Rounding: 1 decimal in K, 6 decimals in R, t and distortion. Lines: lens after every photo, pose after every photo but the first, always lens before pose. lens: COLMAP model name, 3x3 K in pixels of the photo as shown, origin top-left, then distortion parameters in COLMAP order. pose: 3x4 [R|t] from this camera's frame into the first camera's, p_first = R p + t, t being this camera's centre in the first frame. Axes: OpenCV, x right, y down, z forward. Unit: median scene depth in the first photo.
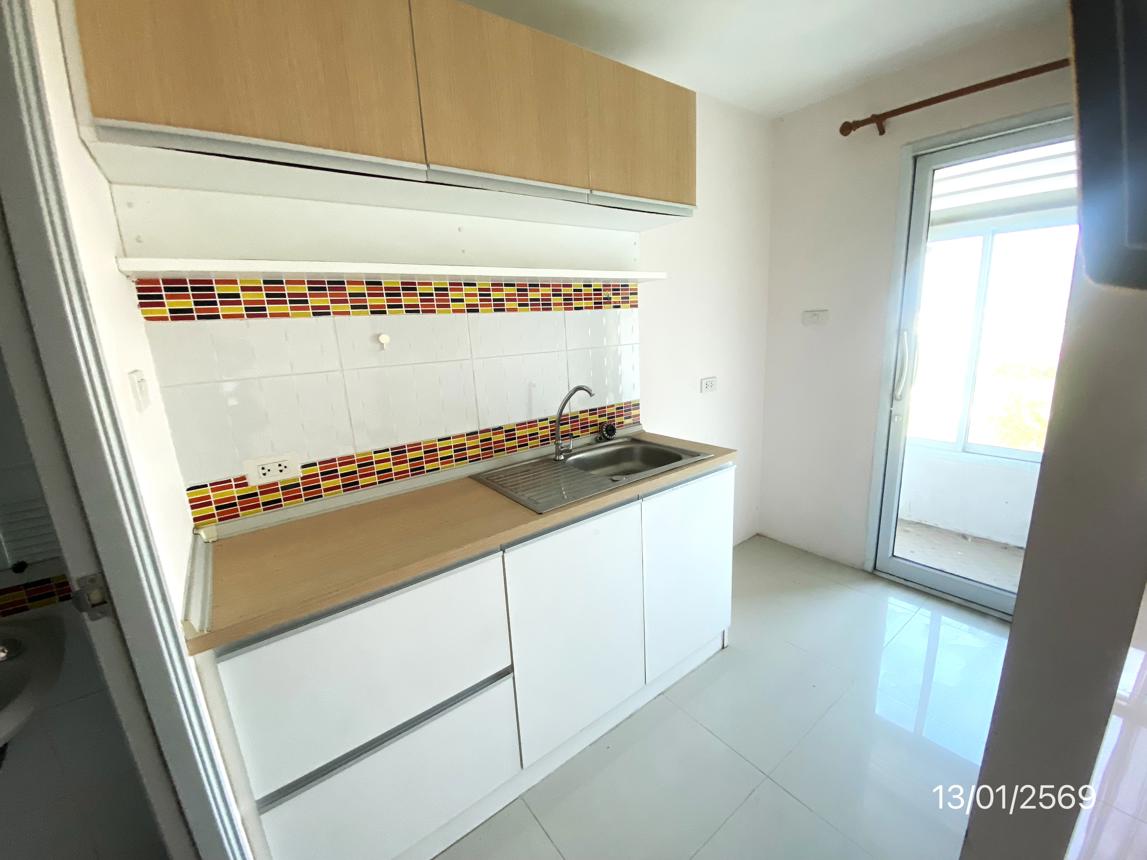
lens RADIAL K [[457.3, 0, 570.7], [0, 457.3, 432.0], [0, 0, 1]] dist [0.034693, -0.025121]
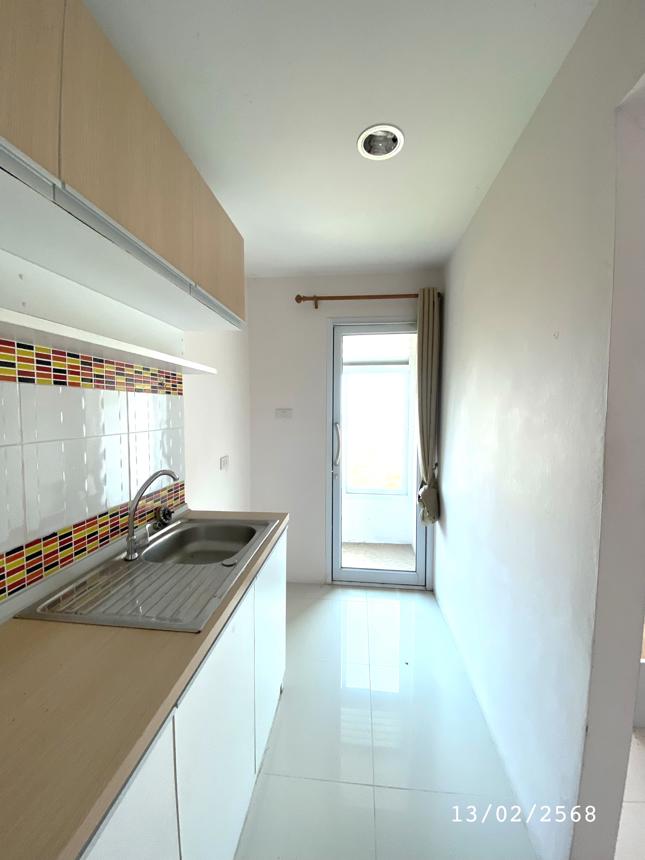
lens RADIAL K [[347.6, 0, 322.5], [0, 347.6, 430.0], [0, 0, 1]] dist [0.017521, -0.017512]
pose [[0.681793, 0.015372, 0.731384, -0.266036], [0.121692, 0.983466, -0.134111, -0.045707], [-0.721353, 0.180439, 0.668649, 0.260632]]
